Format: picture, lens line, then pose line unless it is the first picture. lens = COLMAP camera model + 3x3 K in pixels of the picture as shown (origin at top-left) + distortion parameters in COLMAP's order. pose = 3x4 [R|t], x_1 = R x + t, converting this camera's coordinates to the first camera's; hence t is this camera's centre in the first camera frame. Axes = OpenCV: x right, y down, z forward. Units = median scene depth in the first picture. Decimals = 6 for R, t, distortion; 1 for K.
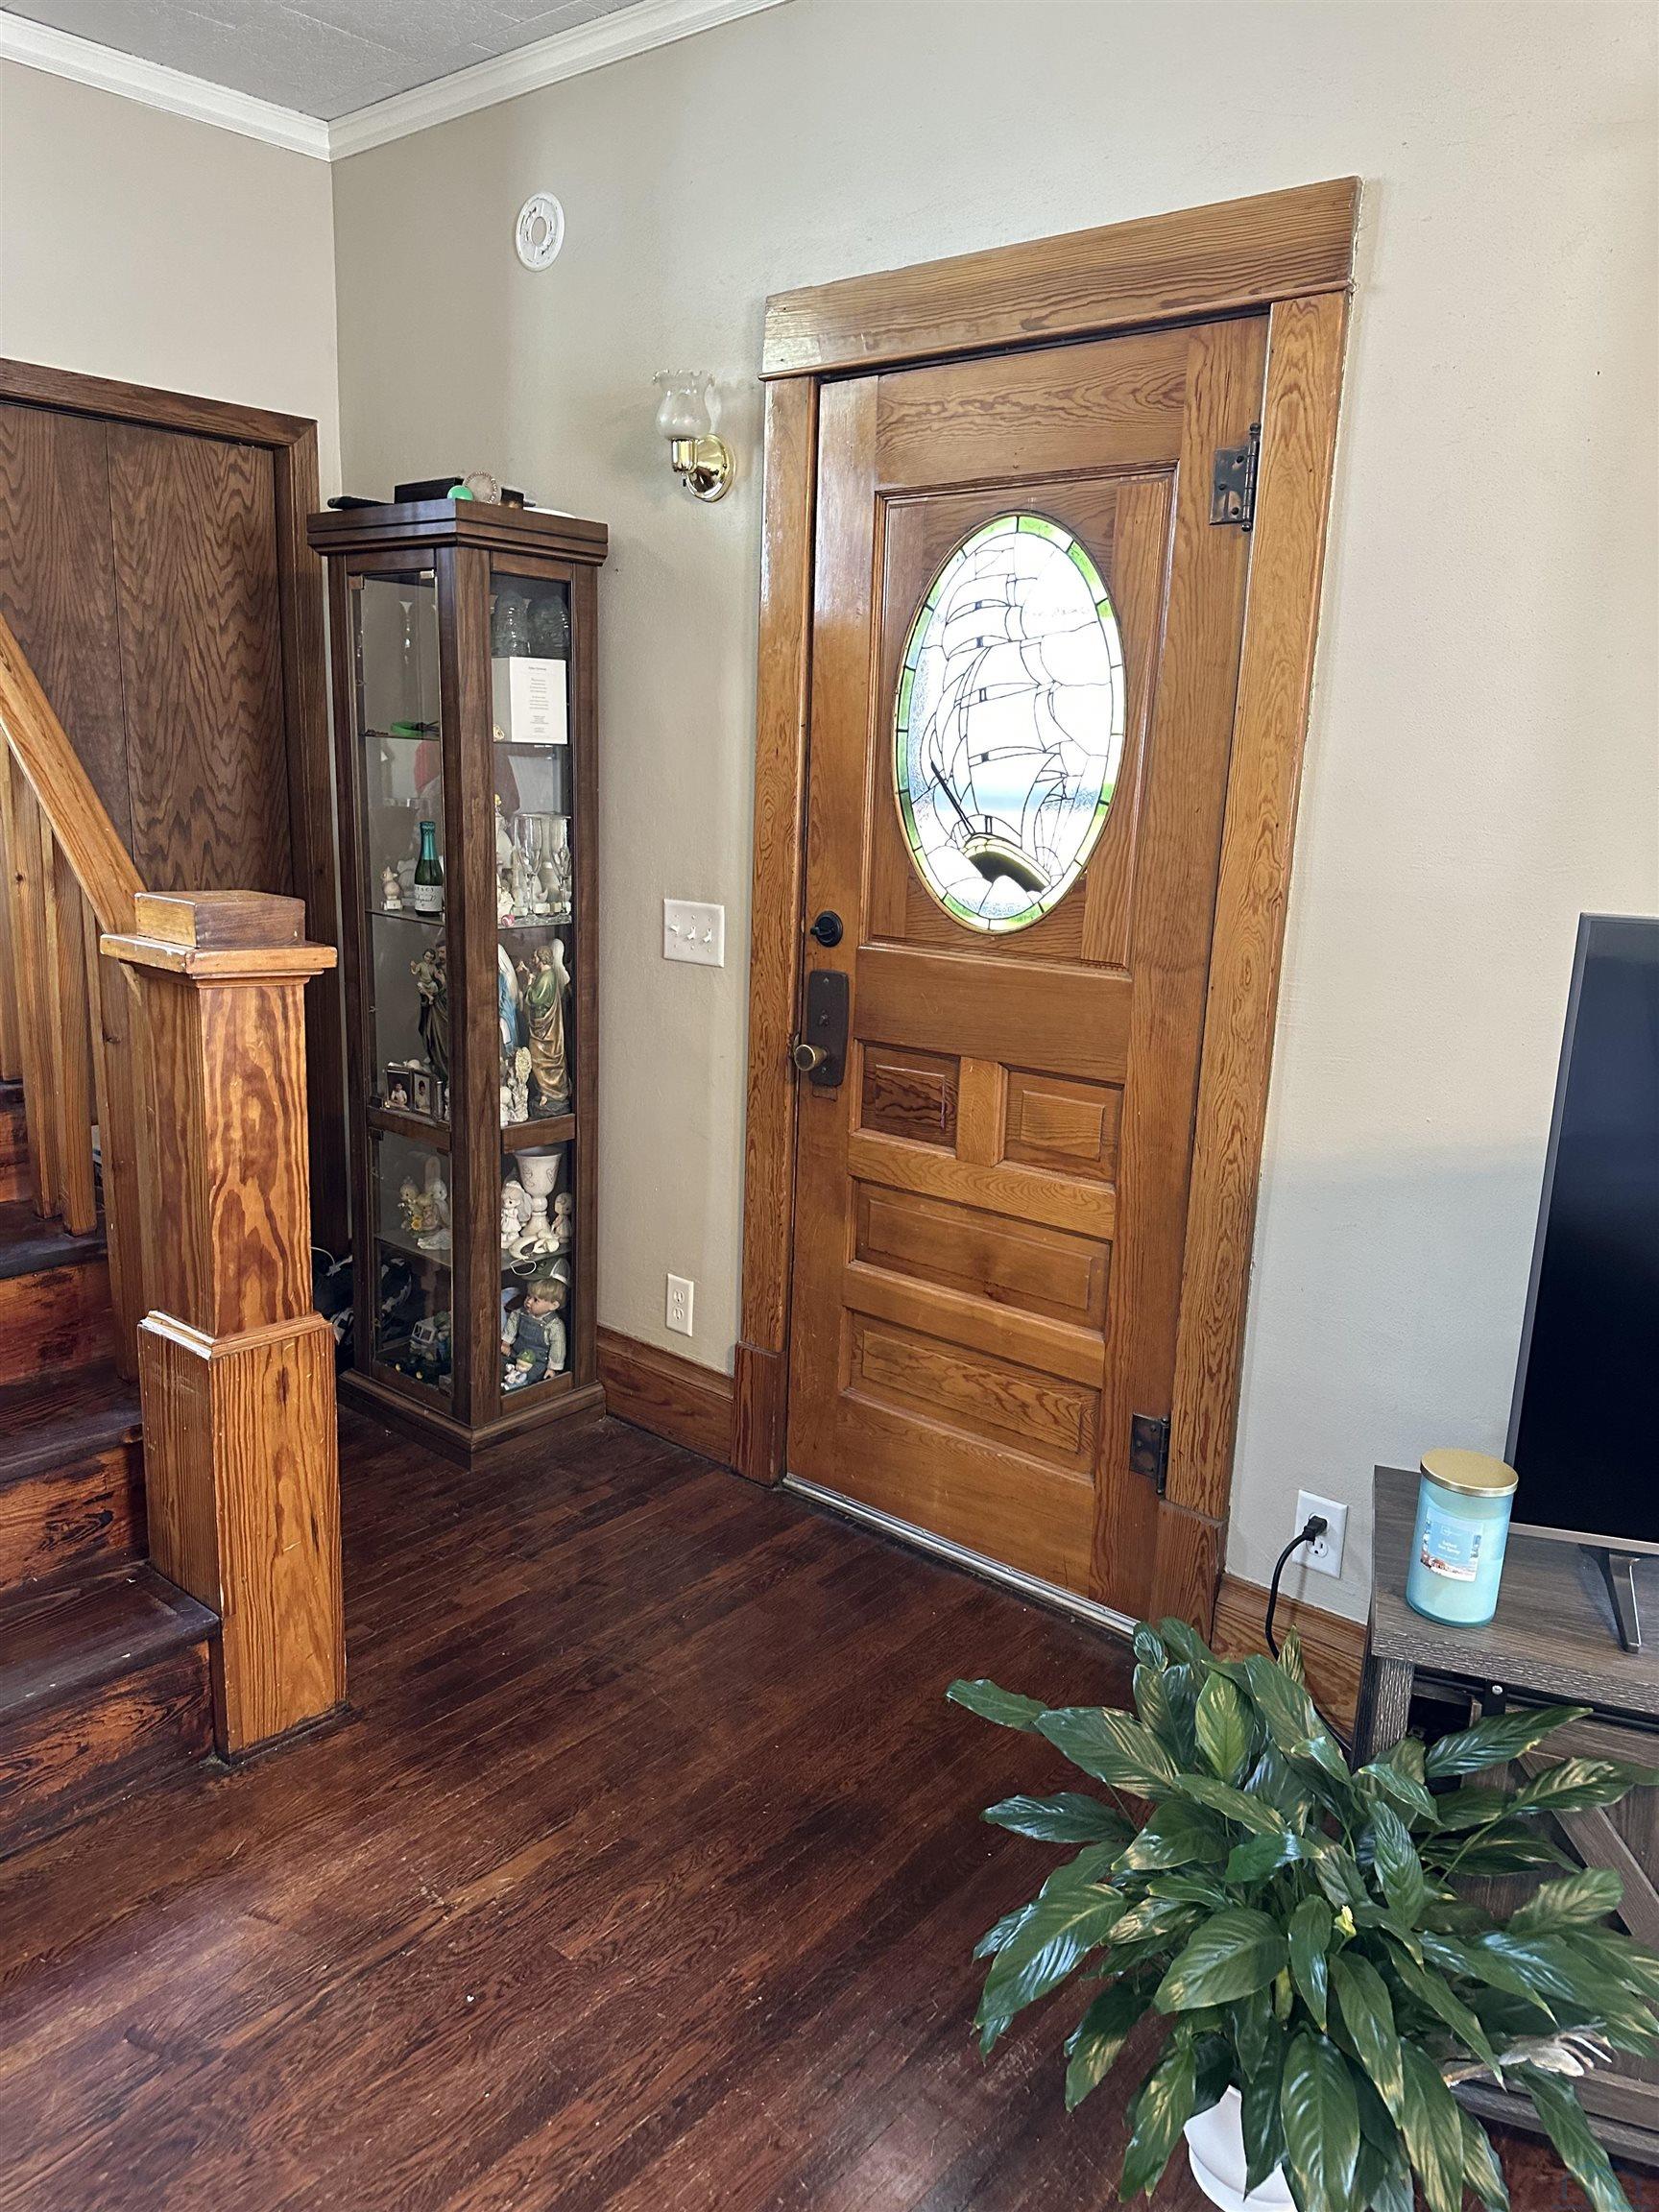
lens RADIAL K [[1555.8, 0, 845.3], [0, 1555.8, 1122.9], [0, 0, 1]] dist [0.085128, -0.101029]
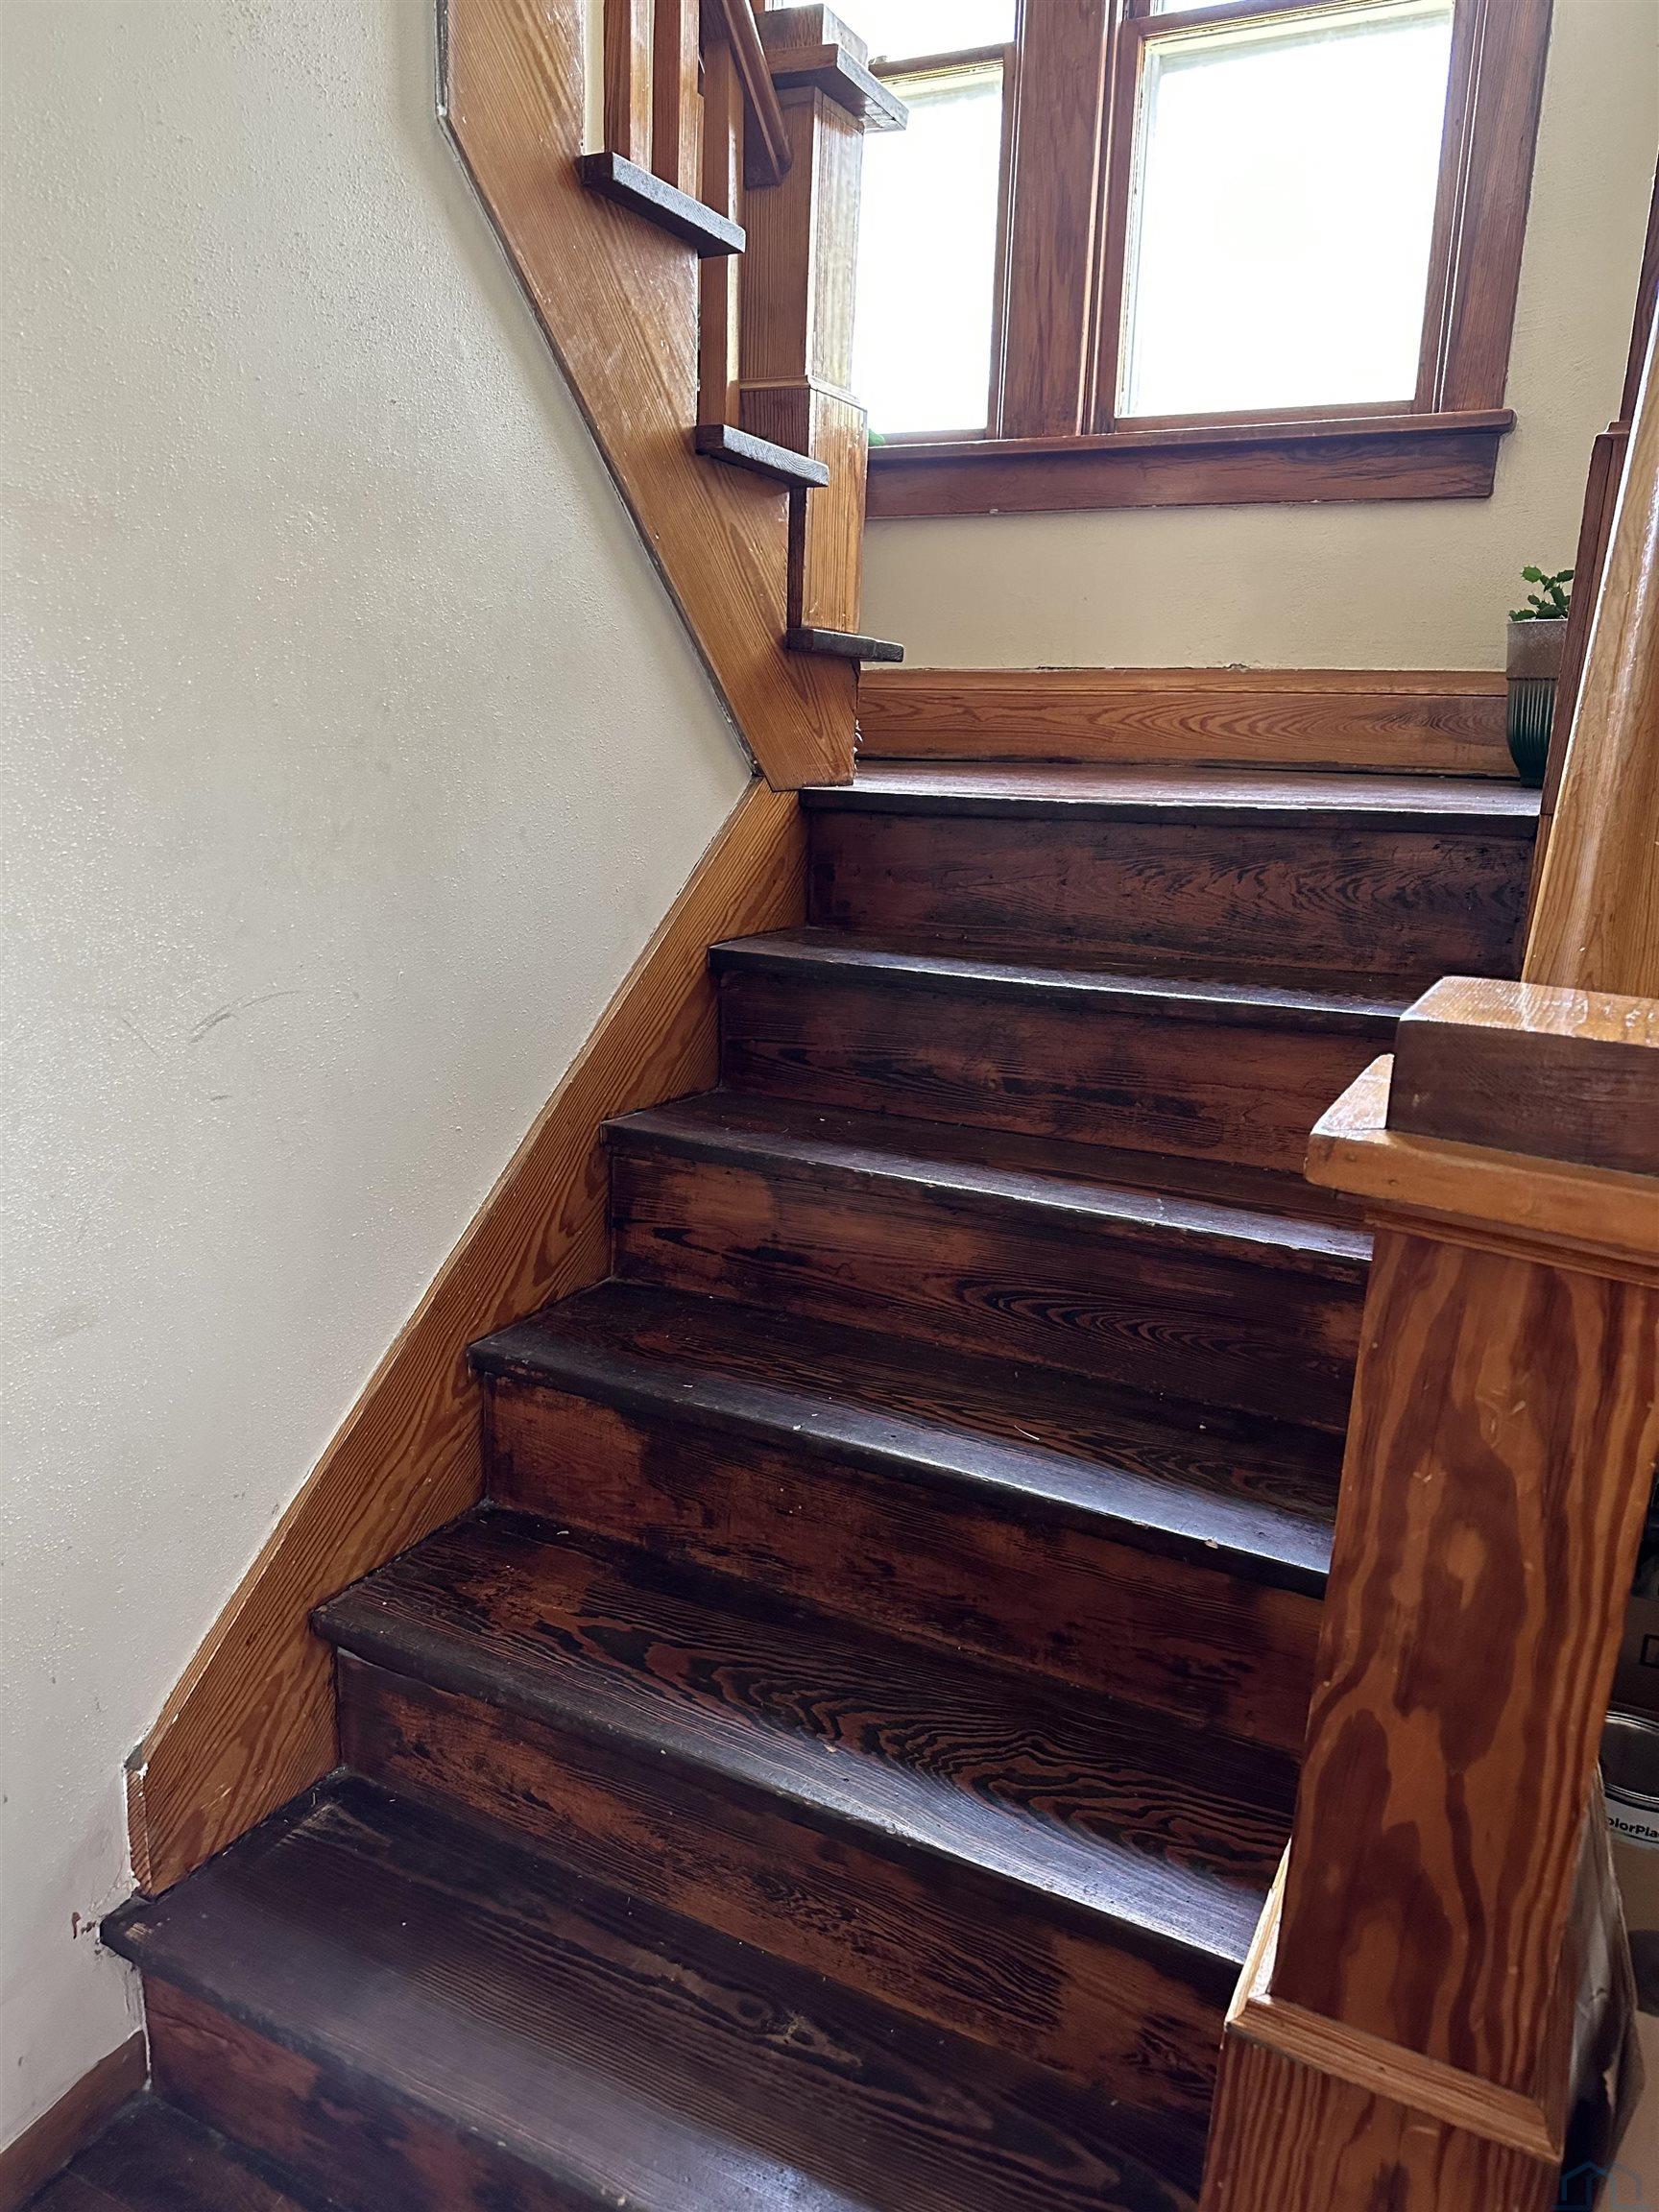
lens RADIAL K [[1539.5, 0, 828.4], [0, 1539.5, 1112.5], [0, 0, 1]] dist [0.087234, -0.105749]
pose [[0.212439, 0.215773, -0.953054, -0.064711], [-0.251474, 0.954538, 0.160055, -0.135045], [0.944262, 0.205667, 0.257043, 0.726603]]
